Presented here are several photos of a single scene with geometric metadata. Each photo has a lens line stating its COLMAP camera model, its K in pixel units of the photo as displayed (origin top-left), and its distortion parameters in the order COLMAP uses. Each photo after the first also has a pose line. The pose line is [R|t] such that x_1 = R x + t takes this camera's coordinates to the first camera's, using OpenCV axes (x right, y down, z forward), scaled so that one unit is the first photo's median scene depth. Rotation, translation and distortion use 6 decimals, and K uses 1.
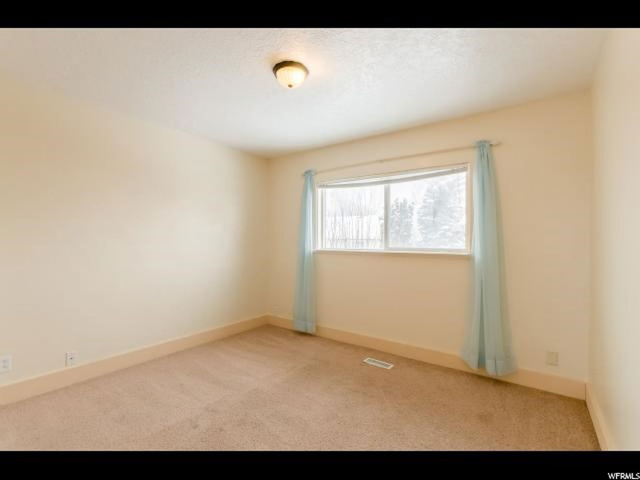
lens RADIAL K [[285.7, 0, 320.0], [0, 285.7, 240.0], [0, 0, 1]] dist [0.000157, 0.000037]
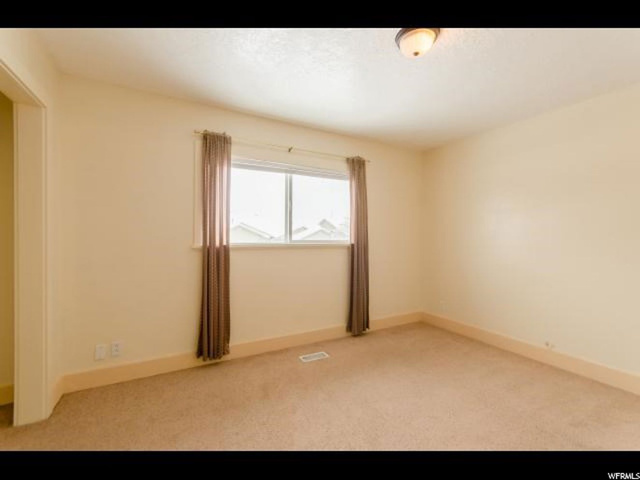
lens RADIAL K [[279.7, 0, 320.5], [0, 279.7, 237.3], [0, 0, 1]] dist [0.004488, 0.000134]
pose [[0.467707, -0.009339, 0.883834, -0.606552], [0.003198, 0.999956, 0.008874, 0.005689], [-0.883878, -0.001324, 0.467716, 0.487667]]
